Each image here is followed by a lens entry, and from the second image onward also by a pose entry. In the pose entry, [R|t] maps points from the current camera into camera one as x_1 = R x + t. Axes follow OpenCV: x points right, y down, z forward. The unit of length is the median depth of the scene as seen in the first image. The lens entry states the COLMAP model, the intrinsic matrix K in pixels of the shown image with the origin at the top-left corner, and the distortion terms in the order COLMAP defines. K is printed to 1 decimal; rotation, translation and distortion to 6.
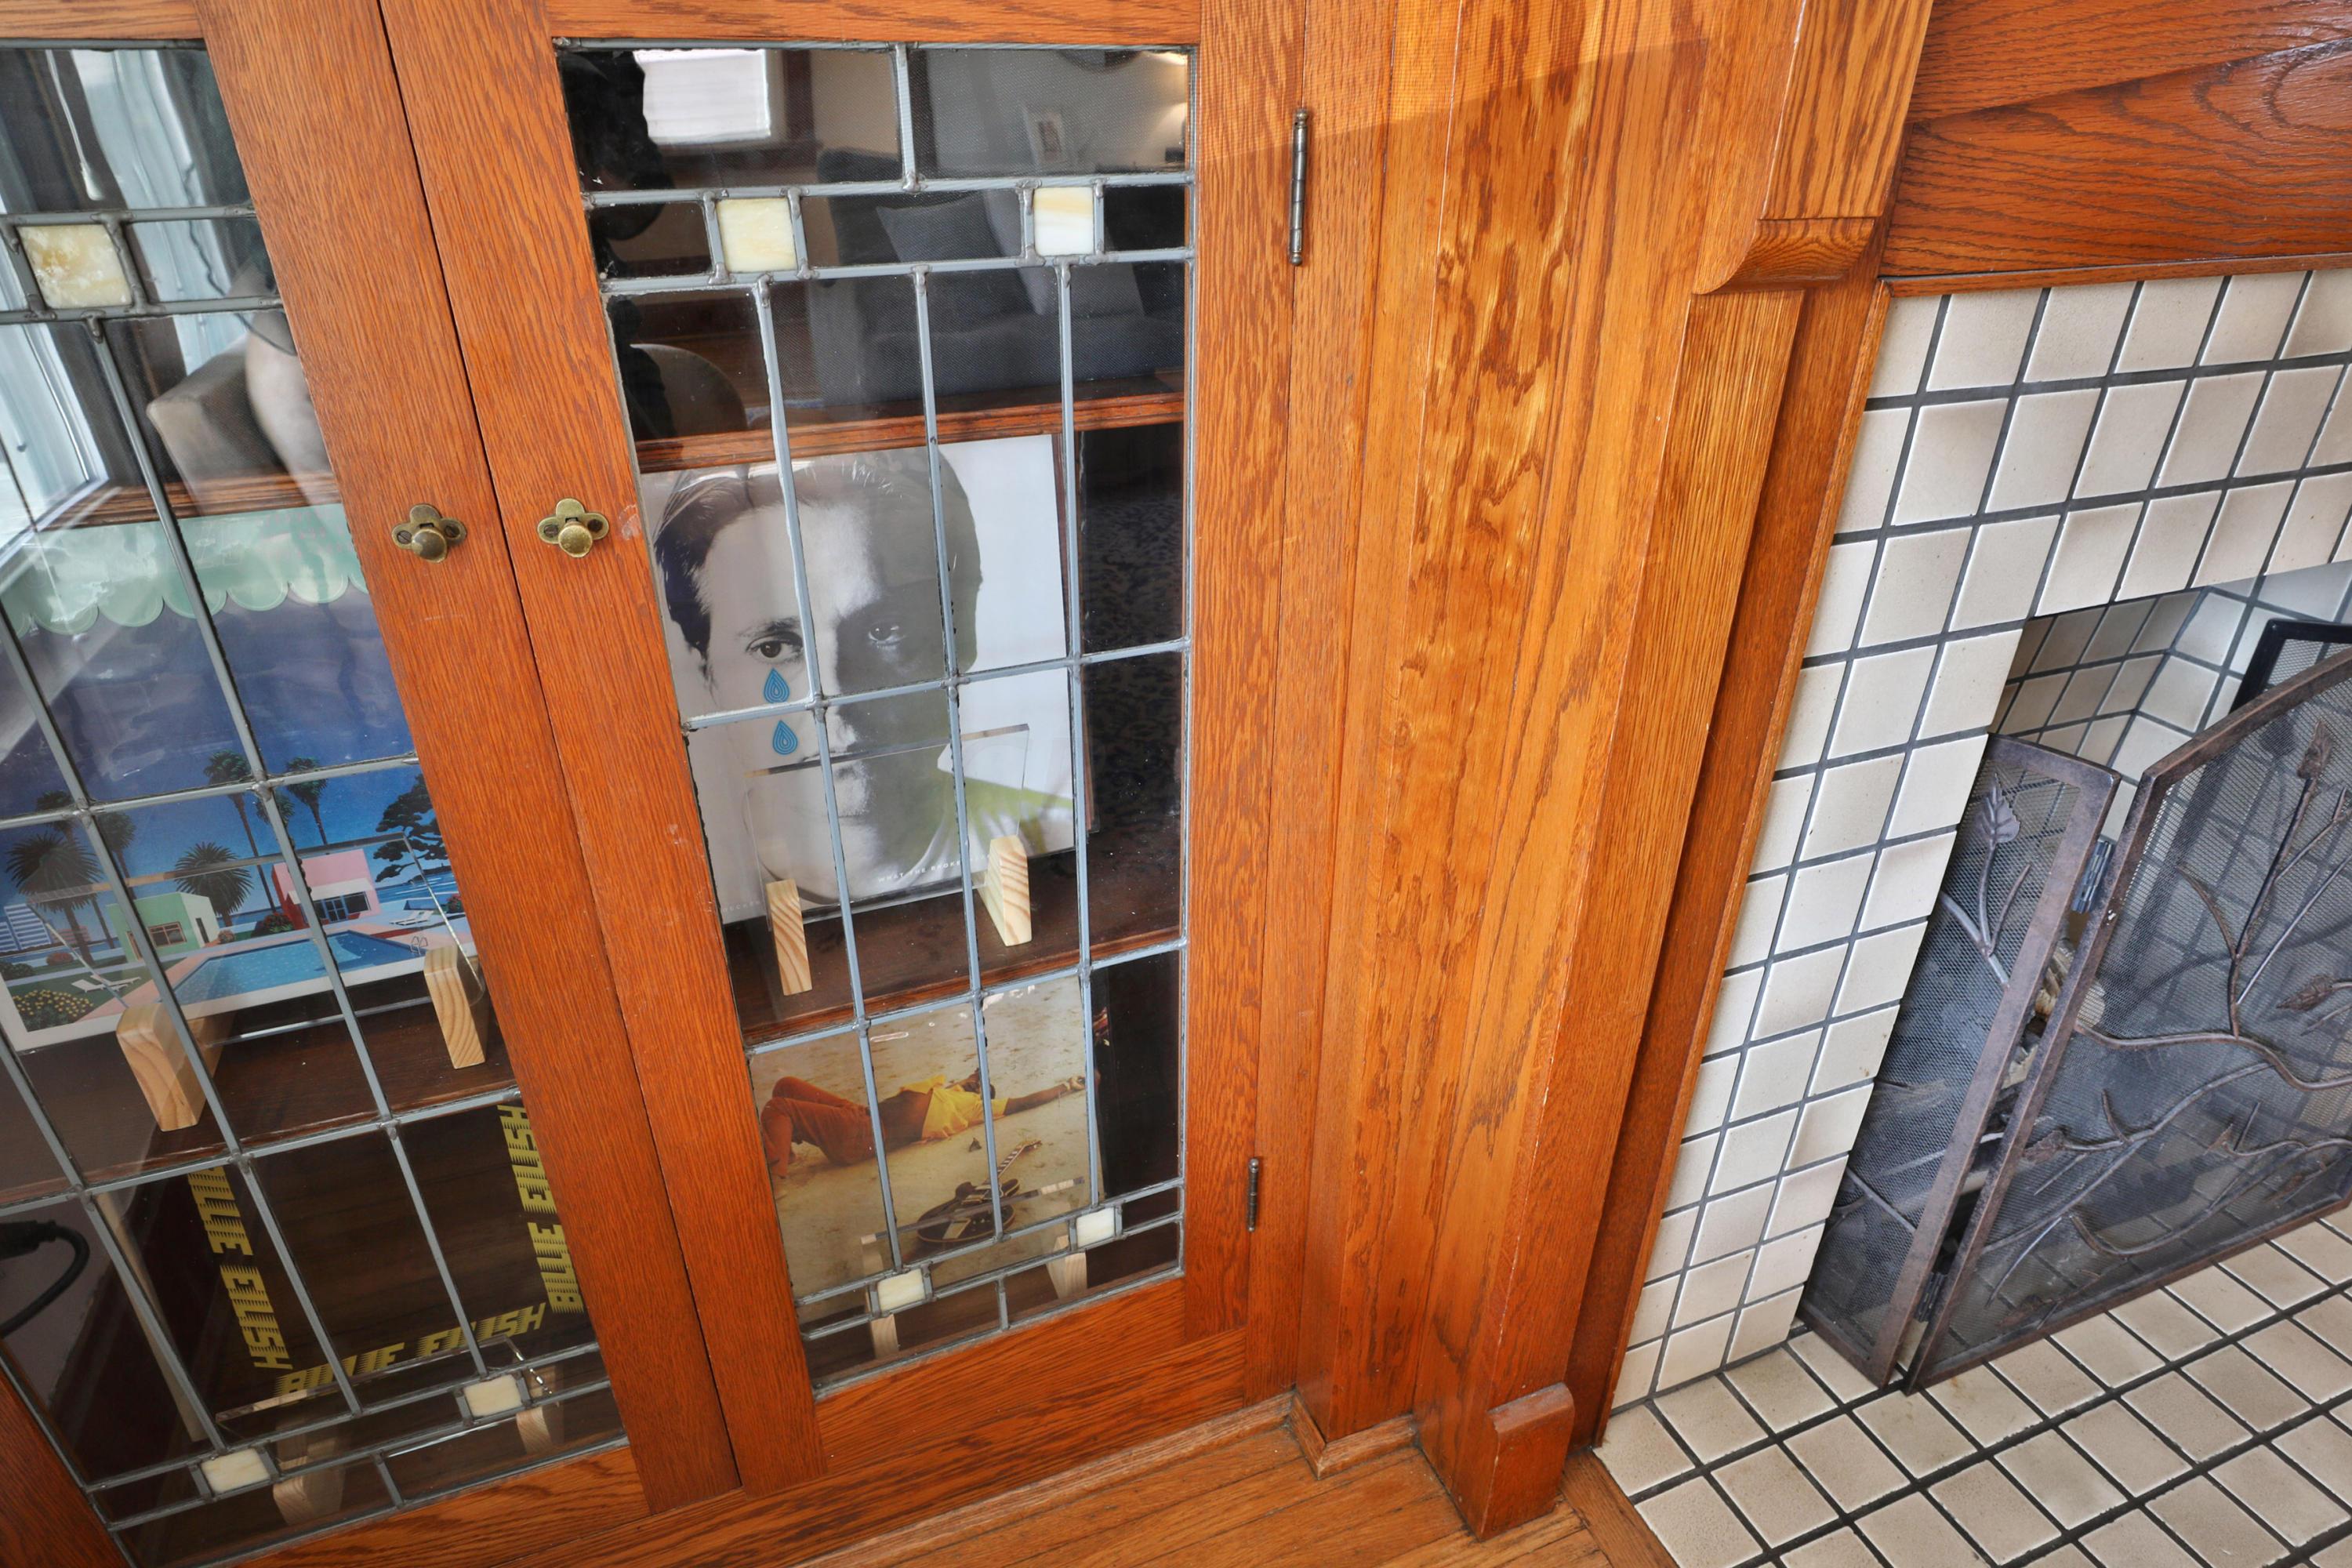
lens RADIAL K [[1336.7, 0, 1173.6], [0, 1336.7, 787.1], [0, 0, 1]] dist [-0.026277, -0.000074]
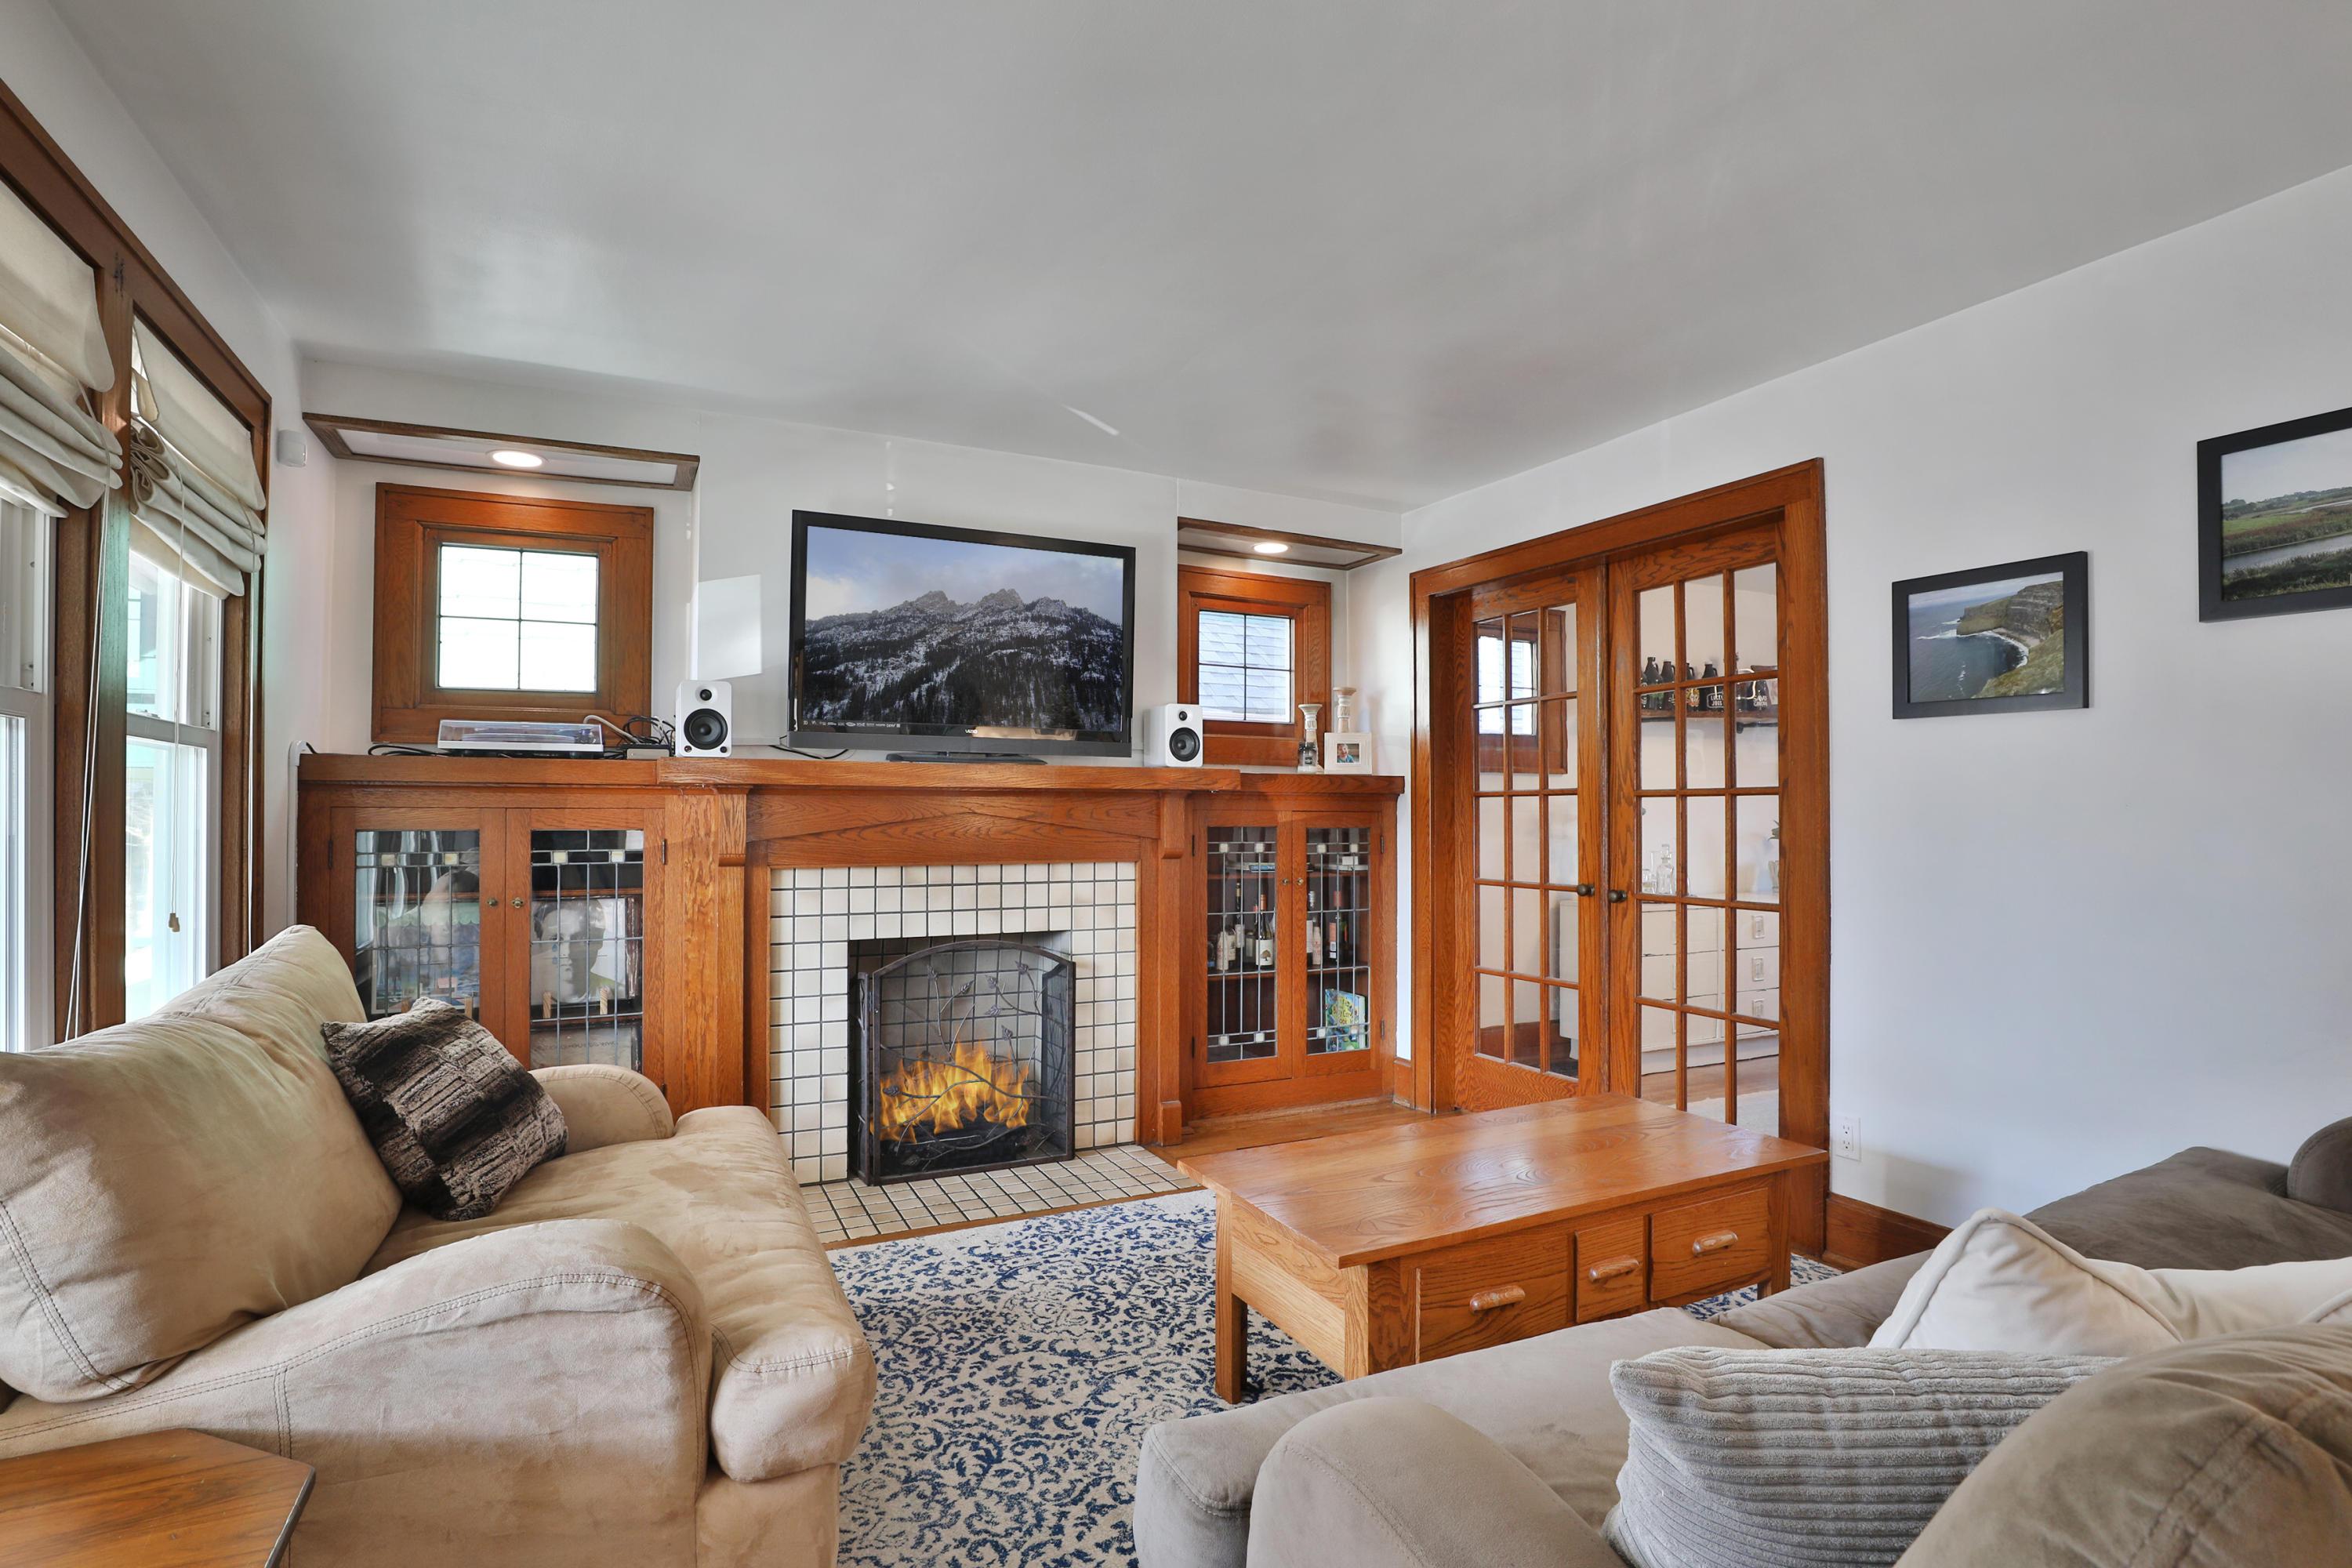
lens RADIAL K [[1163.0, 0, 1183.7], [0, 1163.0, 790.6], [0, 0, 1]] dist [-0.019792, 0.007906]
pose [[0.996762, 0.001077, 0.080406, 1.658122], [0.038535, 0.871217, -0.489383, 1.588612], [-0.070578, 0.490896, 0.868355, -3.114961]]
